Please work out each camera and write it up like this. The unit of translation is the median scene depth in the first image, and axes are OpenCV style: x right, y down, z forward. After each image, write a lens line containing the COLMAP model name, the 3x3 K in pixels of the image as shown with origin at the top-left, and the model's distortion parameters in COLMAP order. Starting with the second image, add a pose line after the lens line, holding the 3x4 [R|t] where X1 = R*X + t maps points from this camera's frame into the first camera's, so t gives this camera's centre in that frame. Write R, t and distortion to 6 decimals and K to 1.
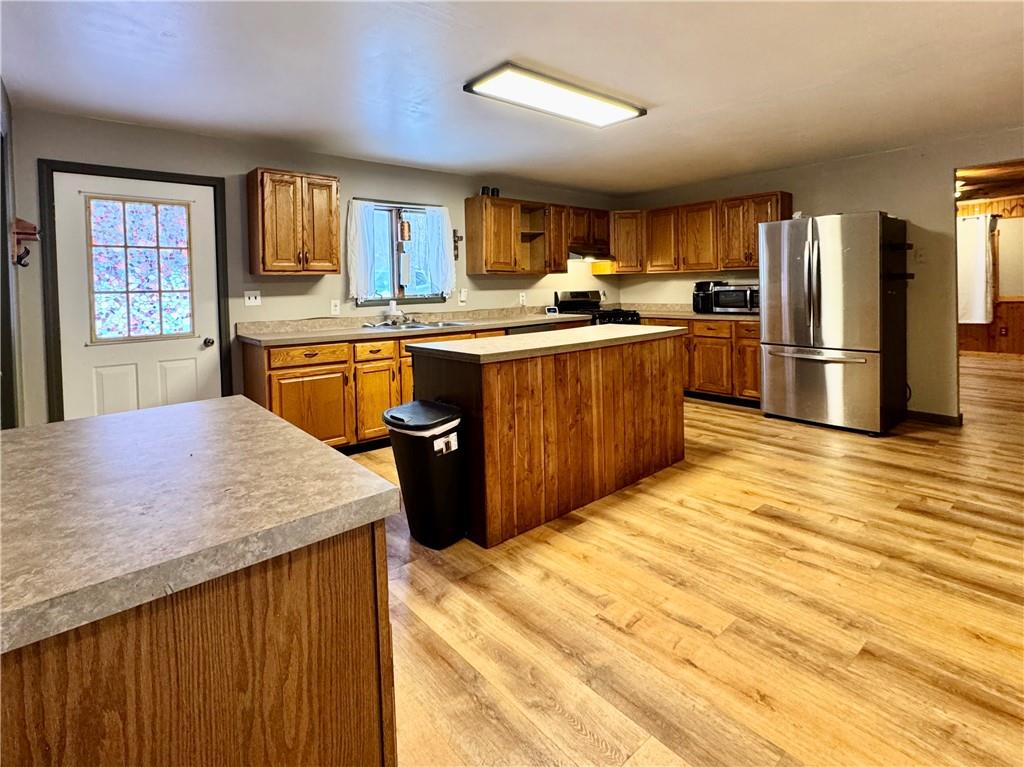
lens RADIAL K [[508.2, 0, 495.7], [0, 508.2, 294.8], [0, 0, 1]] dist [-0.004661, -0.001603]
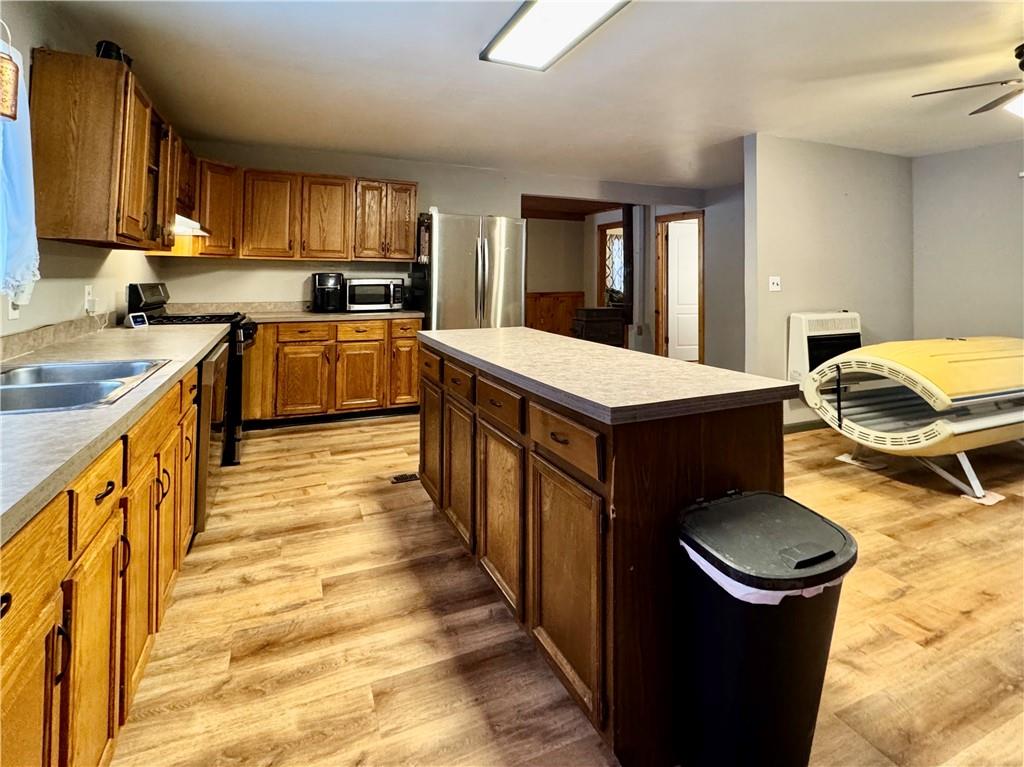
lens RADIAL K [[518.5, 0, 532.8], [0, 518.5, 278.9], [0, 0, 1]] dist [-0.004243, 0.002750]
pose [[0.268926, 0.021318, 0.962925, -0.448757], [0.003495, 0.999727, -0.023109, 0.004494], [-0.963154, 0.009580, 0.268778, 0.724000]]
